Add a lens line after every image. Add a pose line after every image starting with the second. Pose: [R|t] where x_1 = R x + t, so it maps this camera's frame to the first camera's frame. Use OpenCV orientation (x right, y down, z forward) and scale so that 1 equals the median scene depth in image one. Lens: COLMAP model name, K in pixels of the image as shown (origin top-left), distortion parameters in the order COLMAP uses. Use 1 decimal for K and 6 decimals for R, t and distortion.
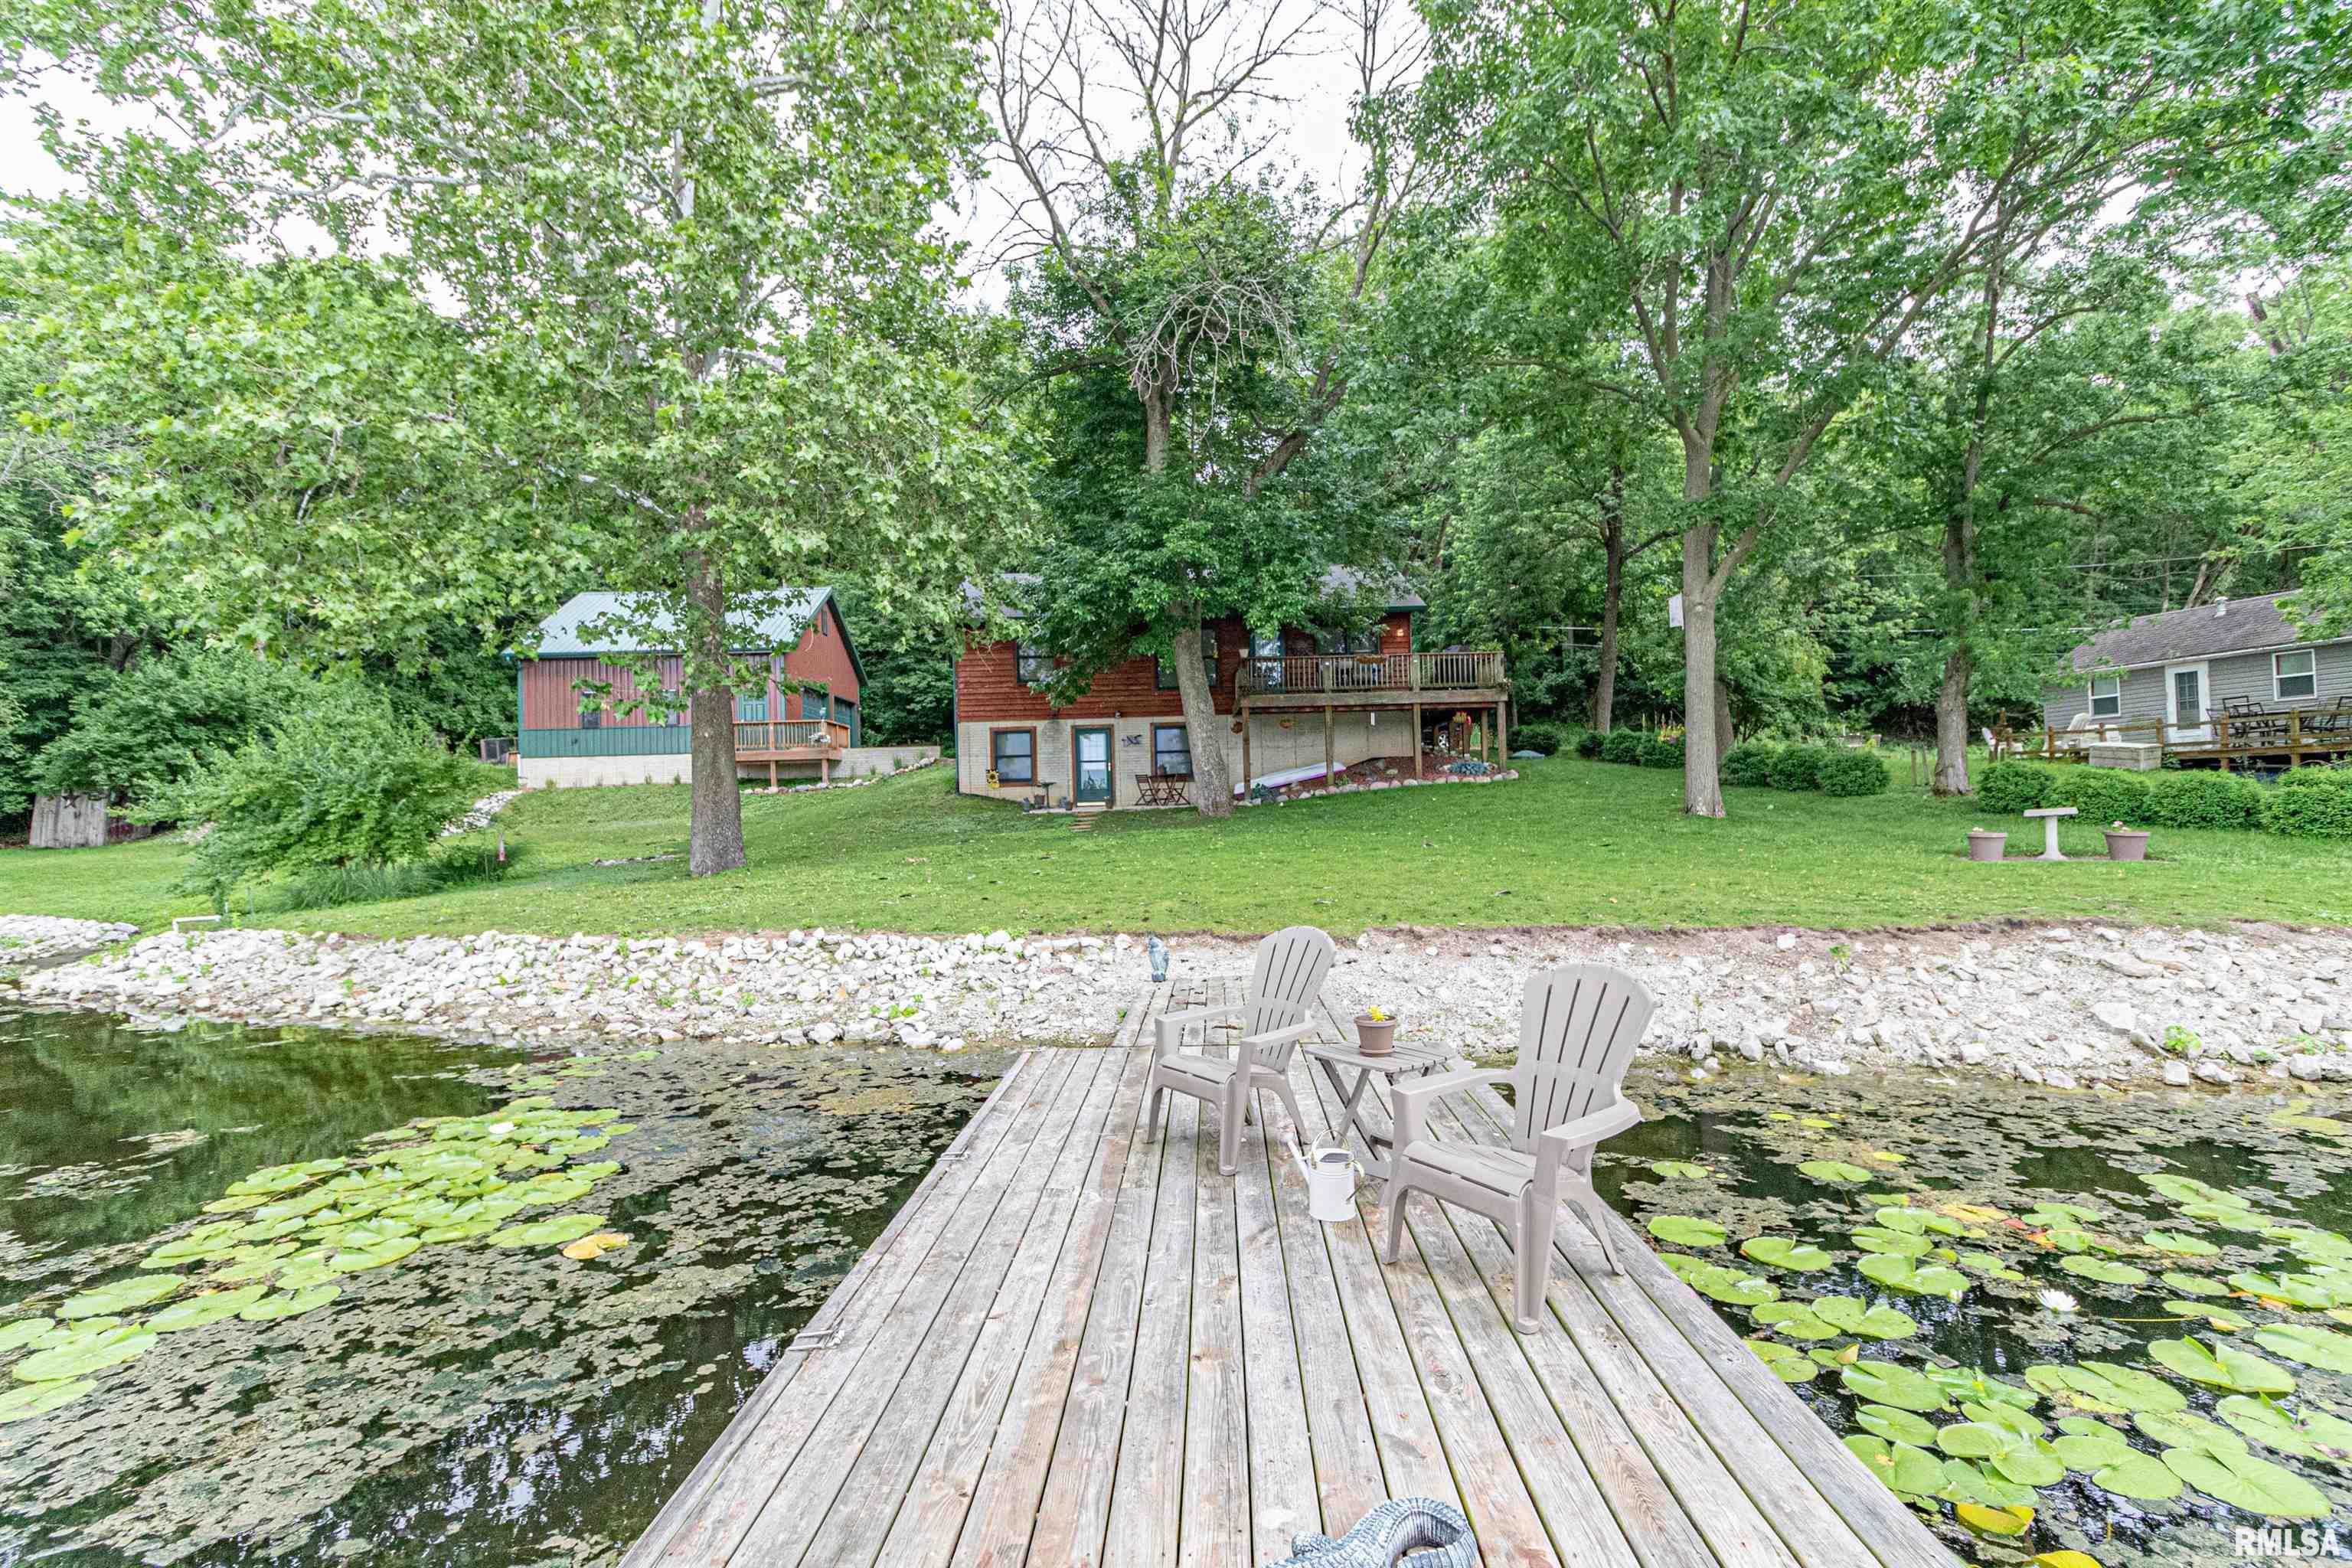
lens RADIAL K [[1081.9, 0, 1171.7], [0, 1081.9, 789.1], [0, 0, 1]] dist [0.004979, -0.001314]
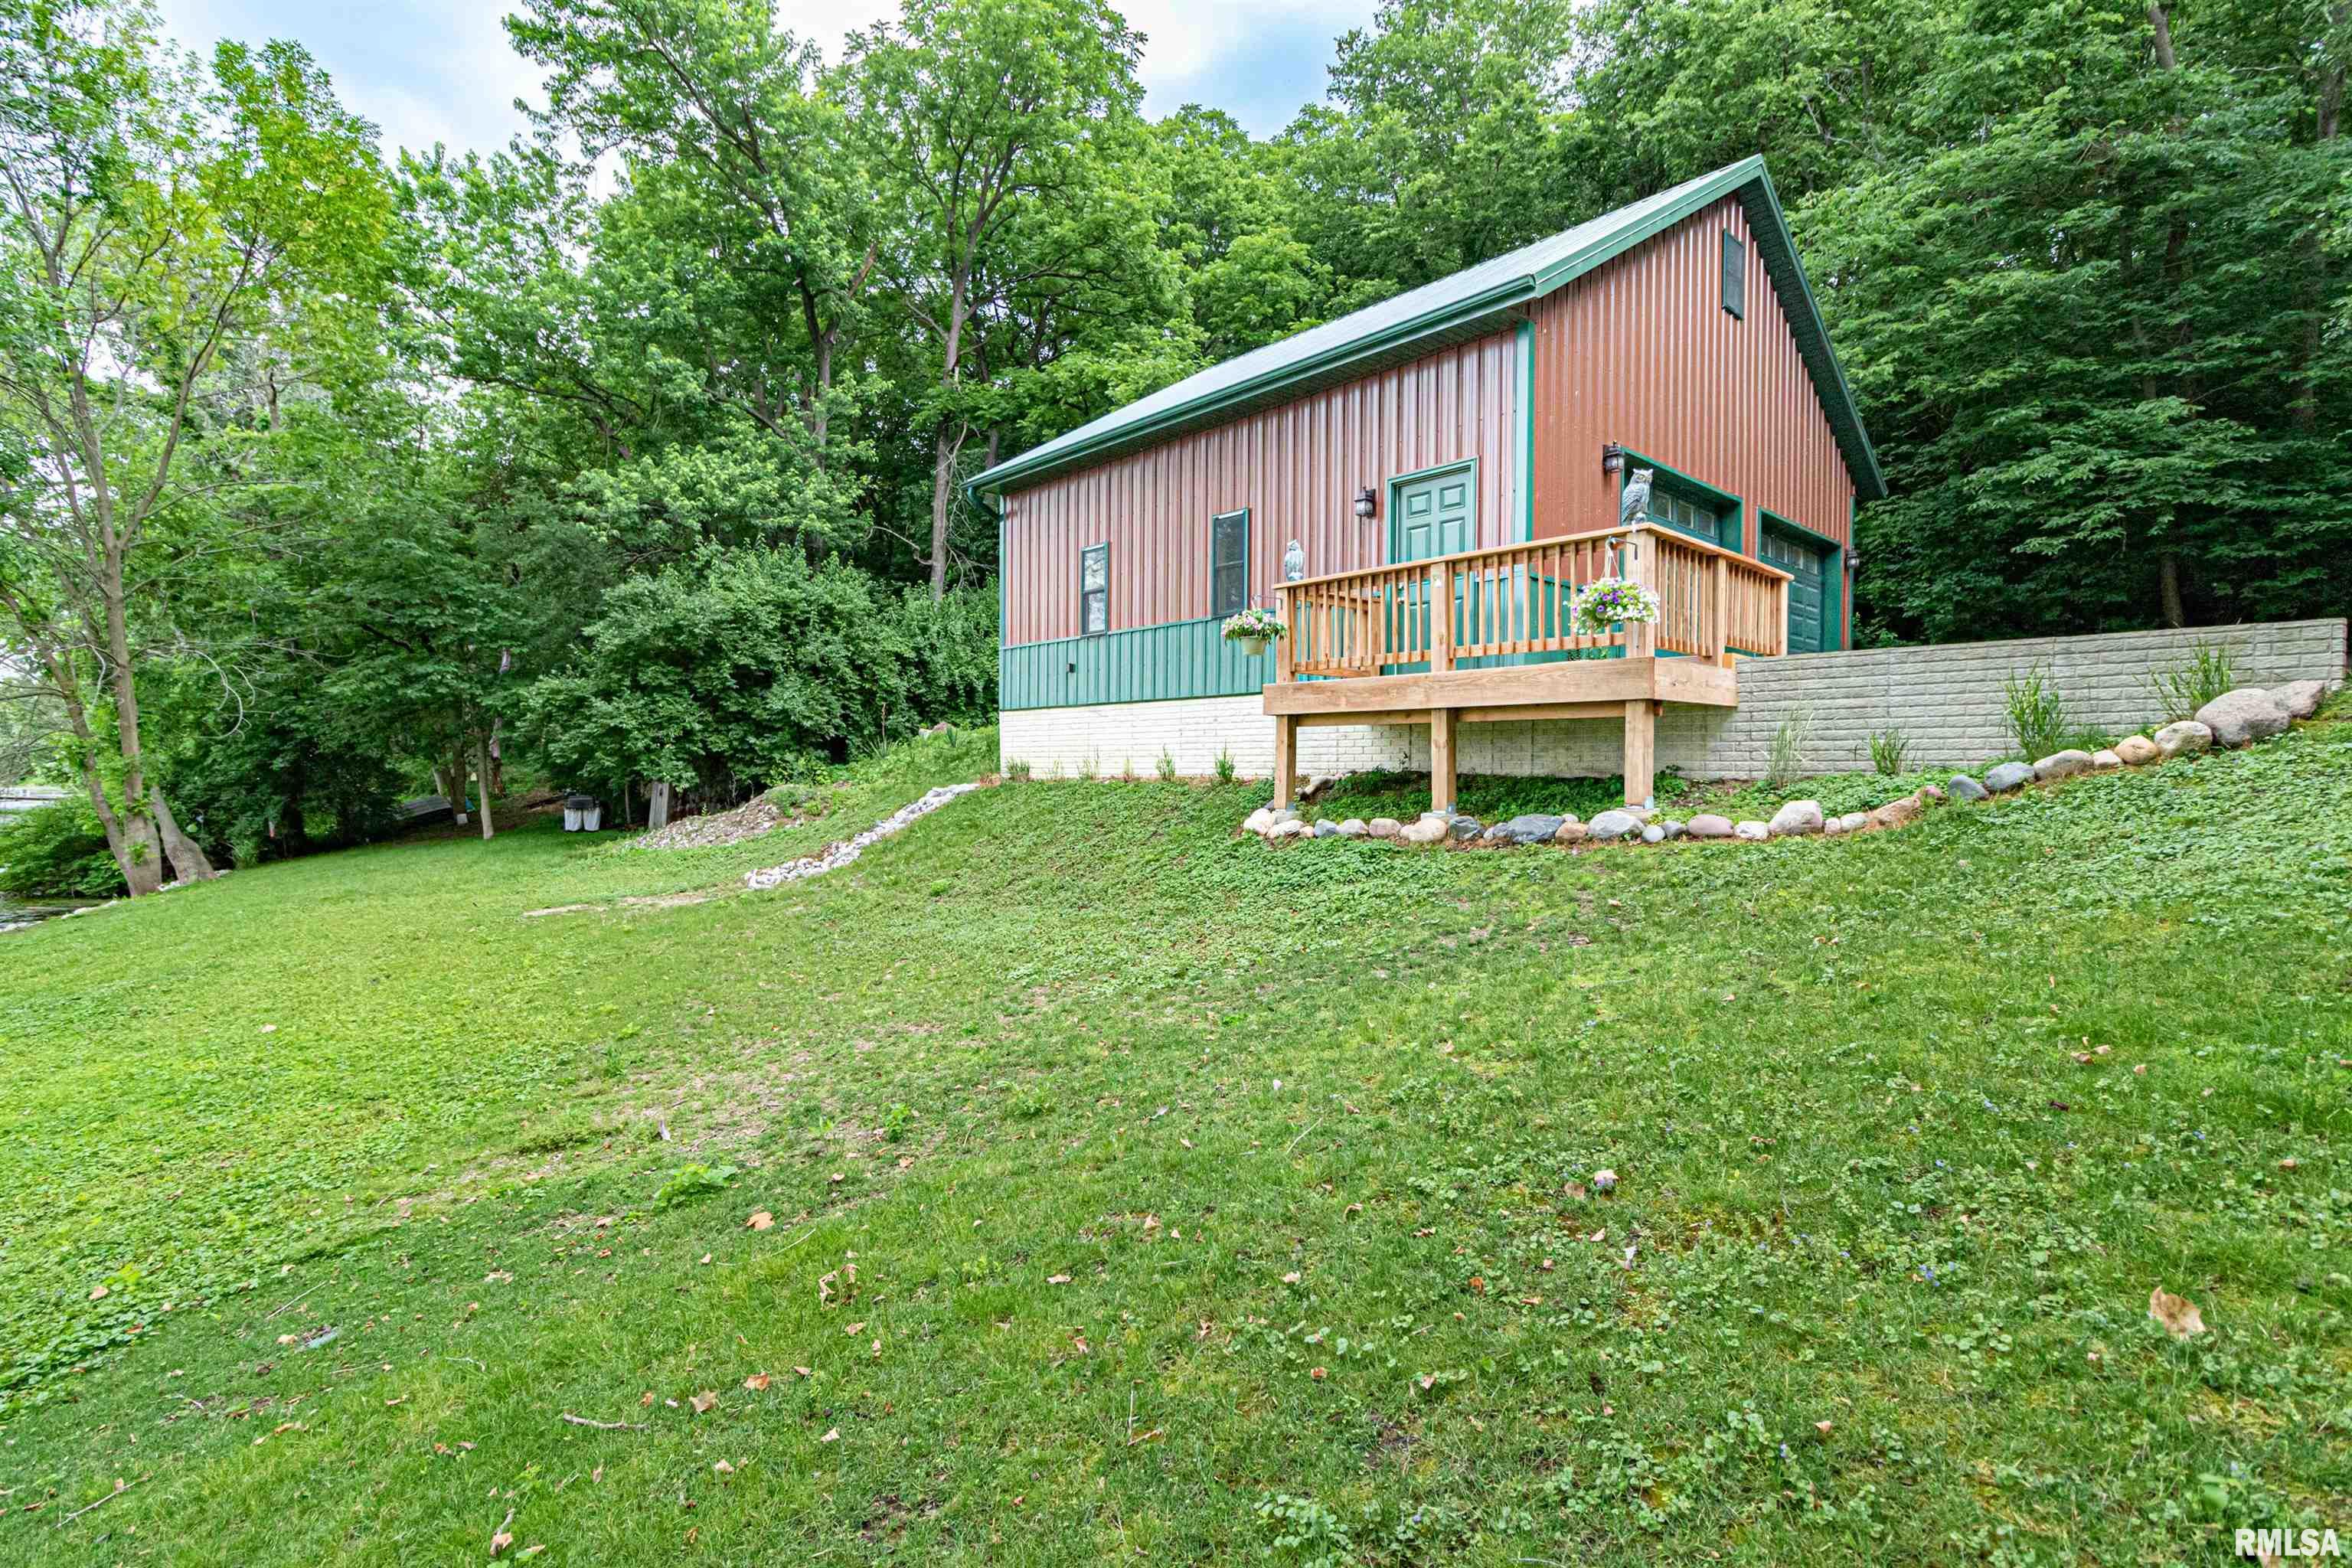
lens RADIAL K [[1081.9, 0, 1169.6], [0, 1081.9, 791.8], [0, 0, 1]] dist [0.004979, -0.001314]
pose [[0.655585, 0.046194, -0.753707, -0.251853], [-0.011100, 0.998609, 0.051549, -0.023052], [0.755039, -0.025428, 0.655186, 0.914991]]
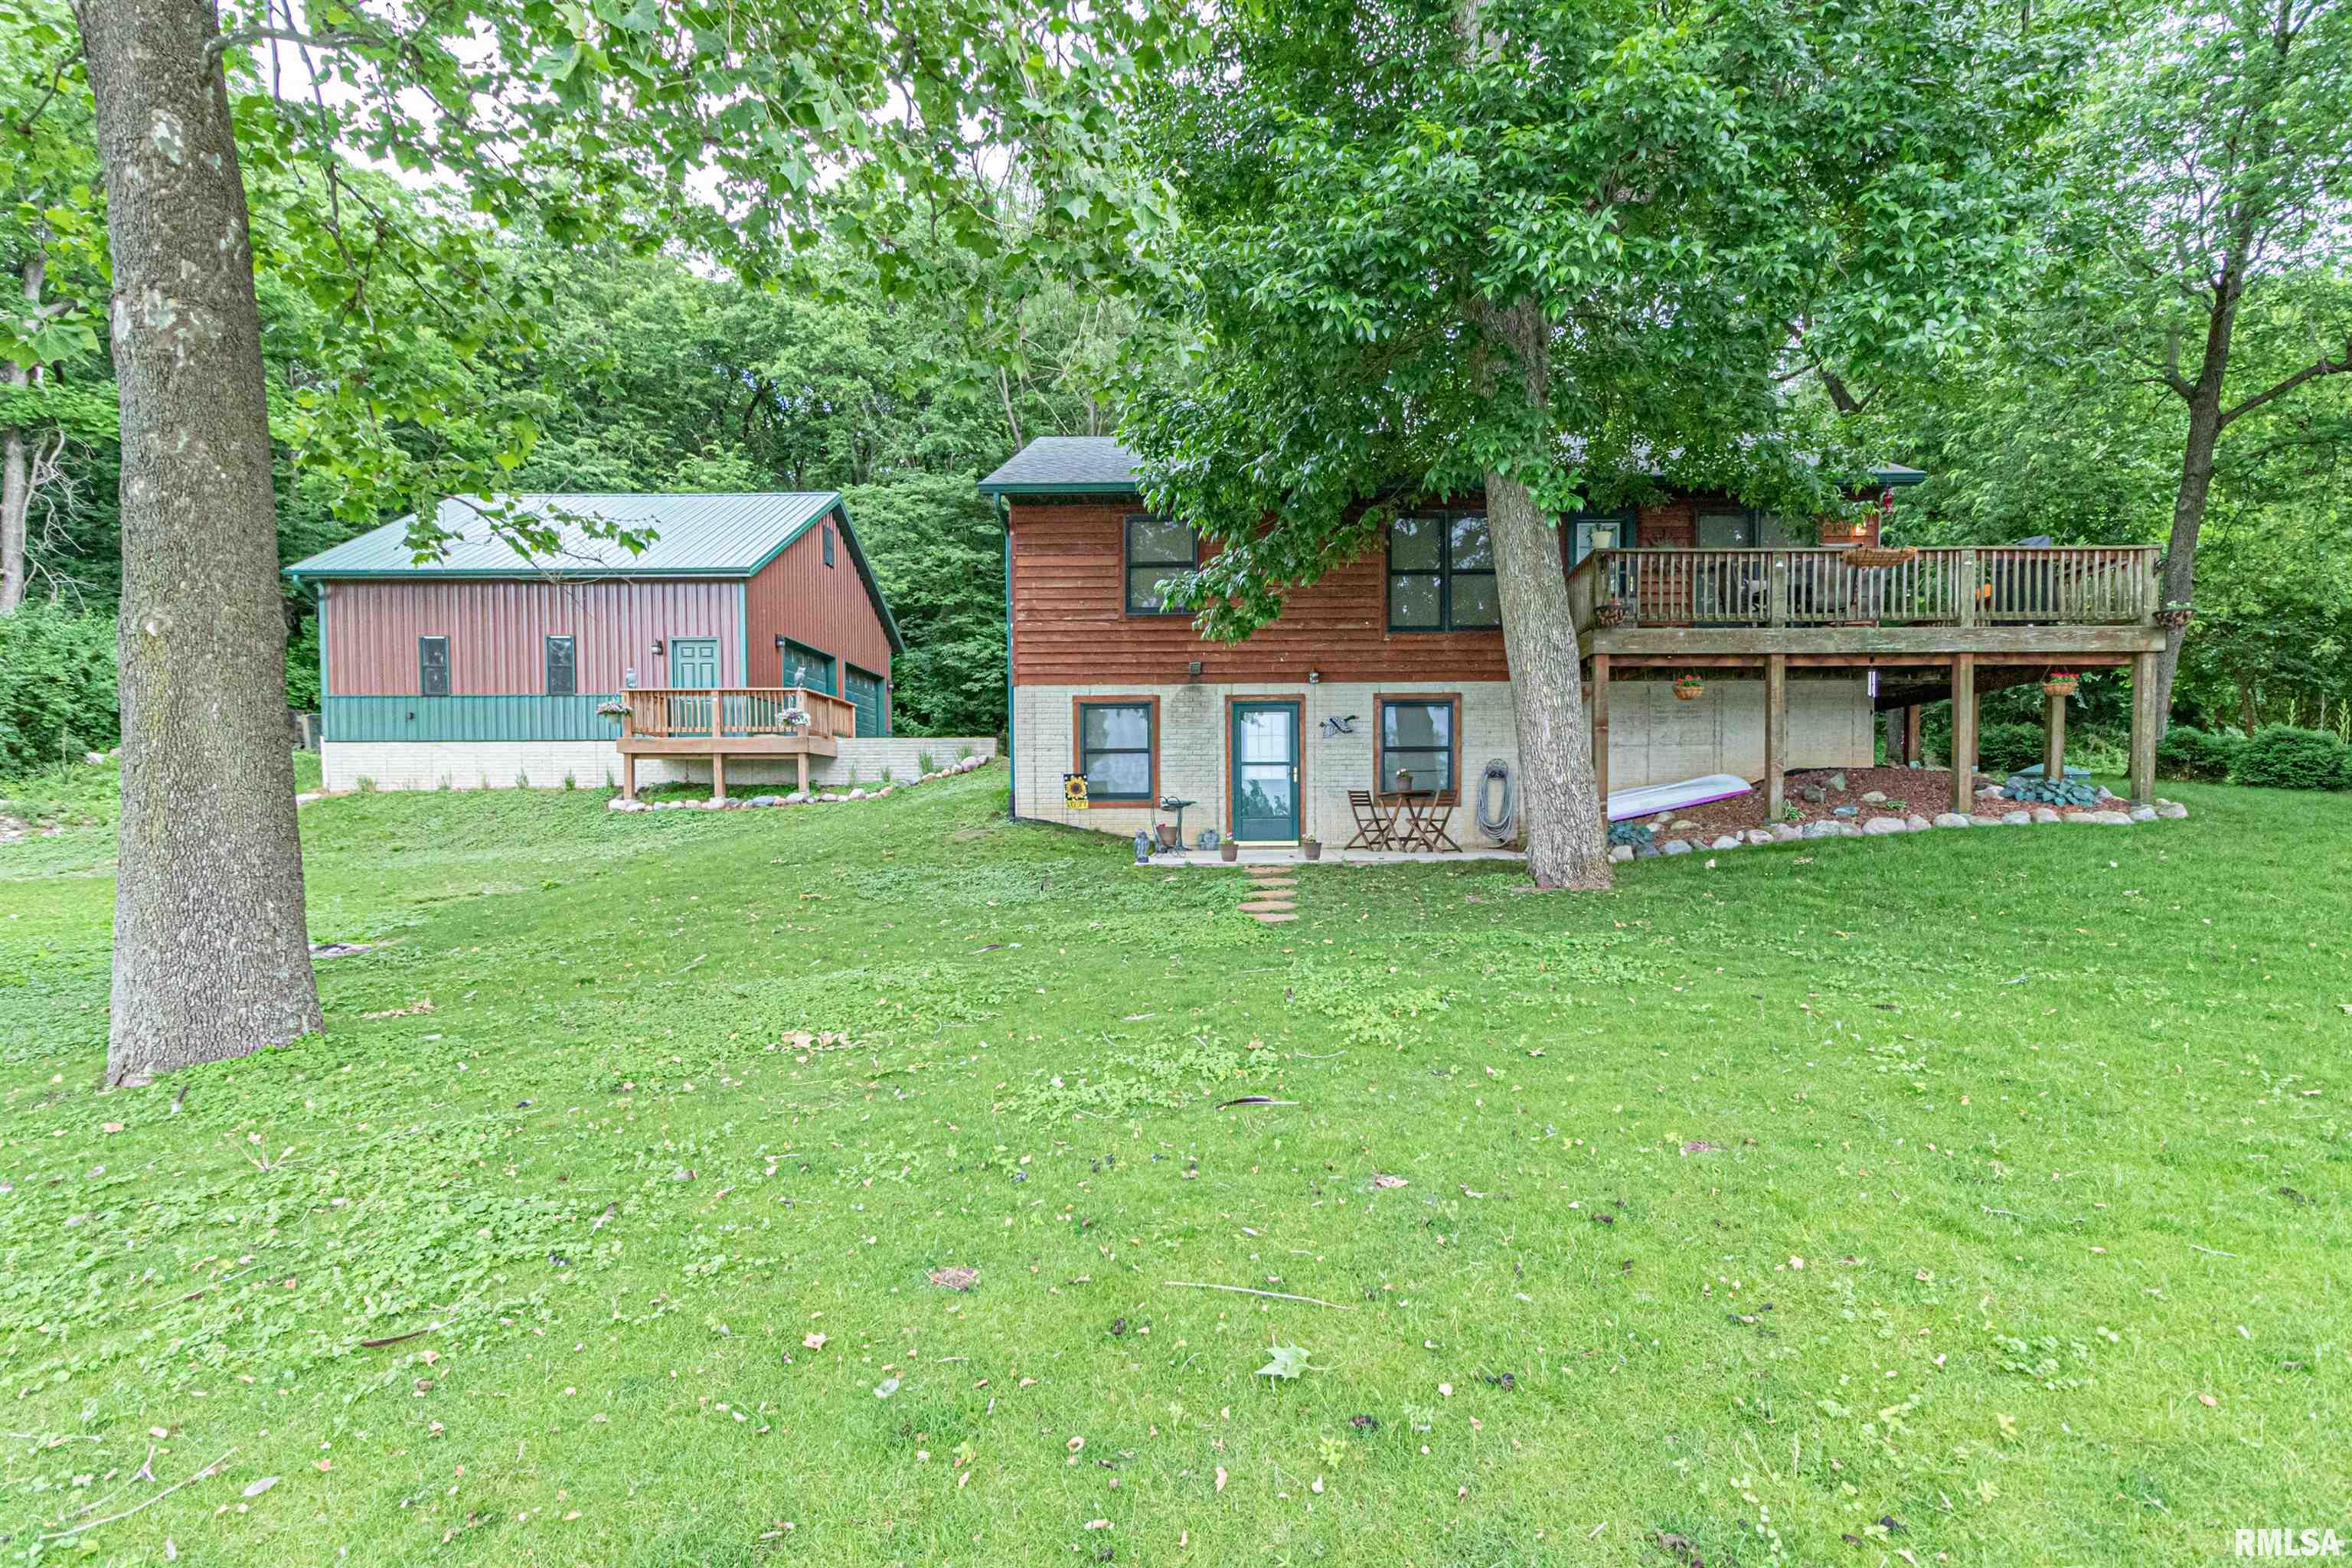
lens RADIAL K [[1119.1, 0, 1247.0], [0, 1119.1, 856.9], [0, 0, 1]] dist [-0.000807, 0.000627]
pose [[0.999485, 0.023881, -0.021439, -0.068376], [-0.022909, 0.998747, 0.044494, -0.004136], [0.022474, -0.043980, 0.998780, 0.445590]]
